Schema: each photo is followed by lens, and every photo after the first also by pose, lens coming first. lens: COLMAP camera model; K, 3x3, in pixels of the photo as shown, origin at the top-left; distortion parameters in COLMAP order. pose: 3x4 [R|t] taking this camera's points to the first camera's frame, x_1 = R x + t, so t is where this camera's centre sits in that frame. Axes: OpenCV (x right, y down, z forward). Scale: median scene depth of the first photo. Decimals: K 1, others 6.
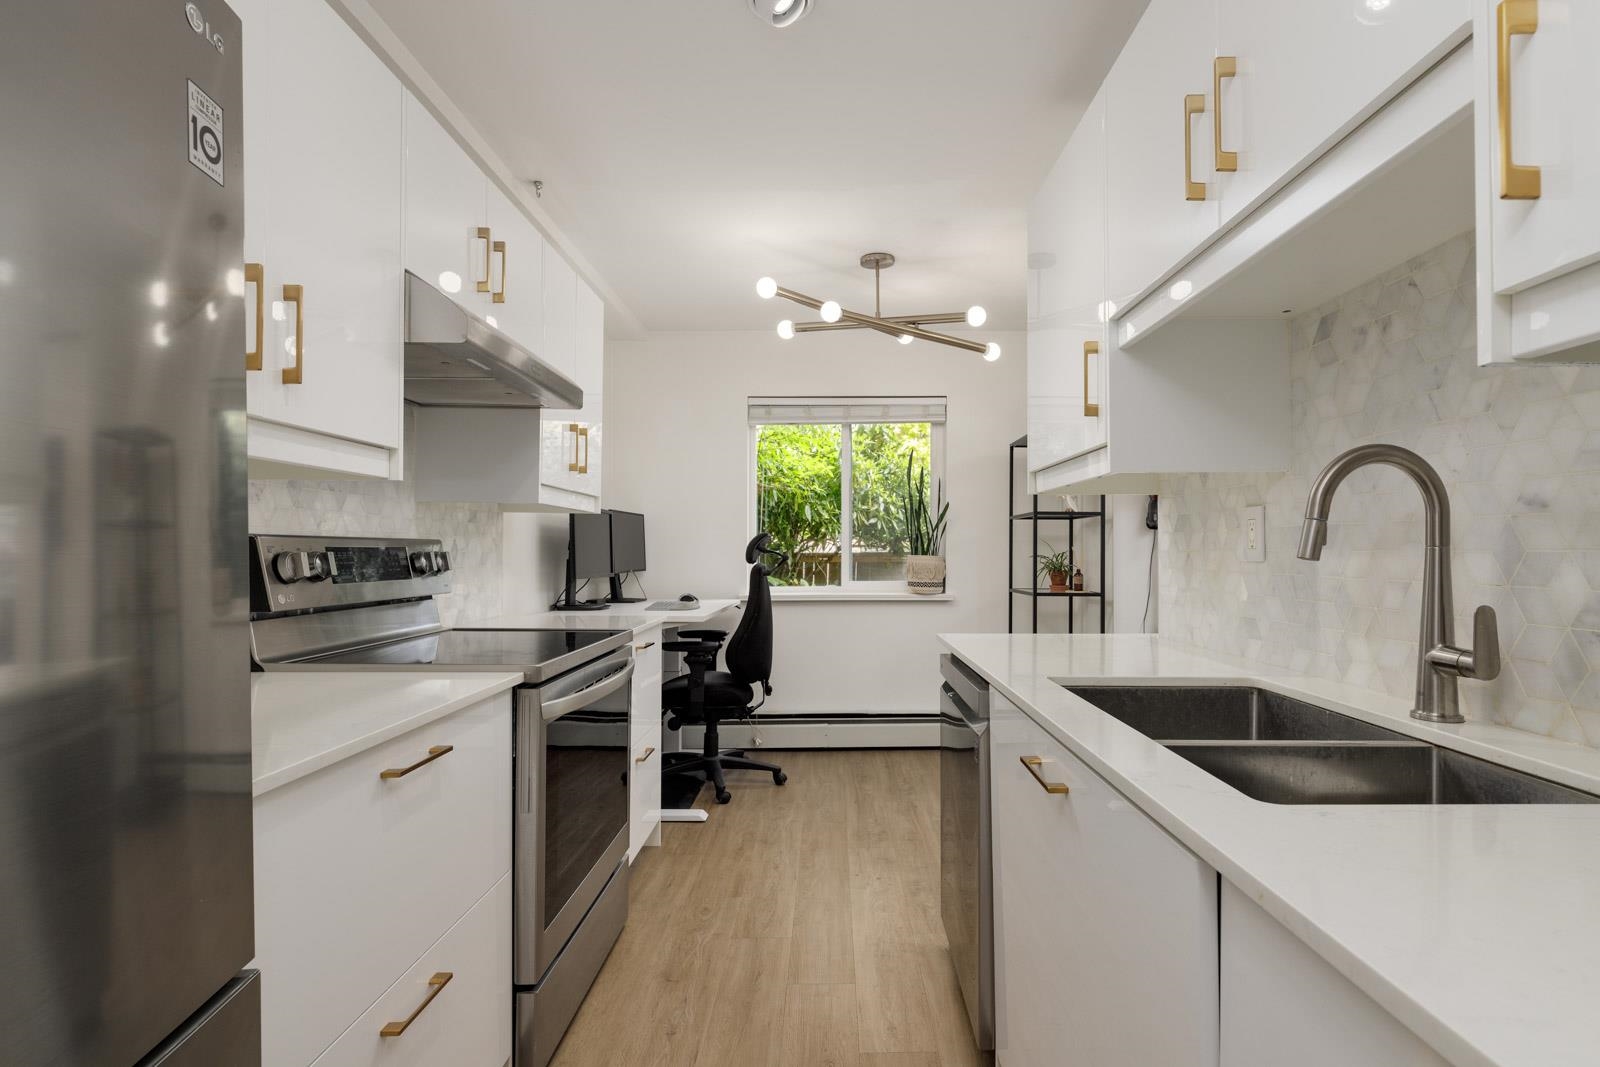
lens RADIAL K [[778.6, 0, 802.1], [0, 778.6, 545.9], [0, 0, 1]] dist [0.000181, 0.000010]
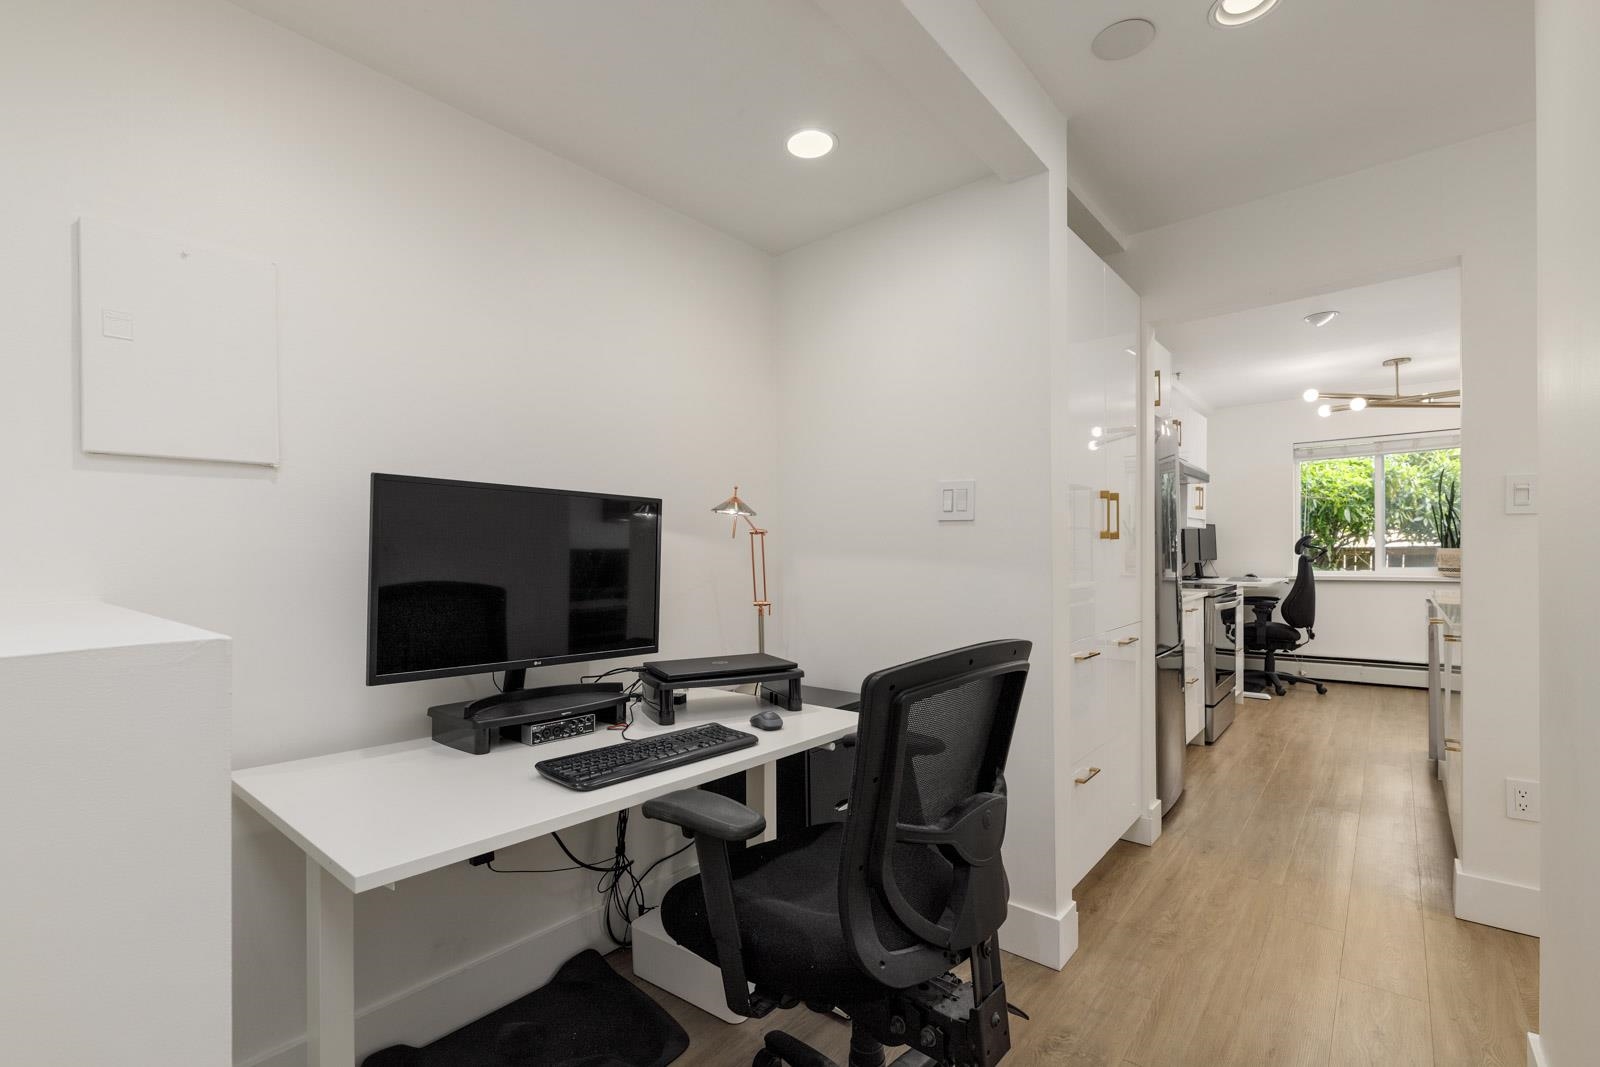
lens RADIAL K [[714.6, 0, 806.8], [0, 714.6, 557.0], [0, 0, 1]] dist [0.002106, 0.000146]
pose [[0.796759, -0.003584, -0.604287, 0.013340], [0.015138, 0.999787, 0.014030, -0.006178], [0.604108, -0.020327, 0.796643, -0.598648]]
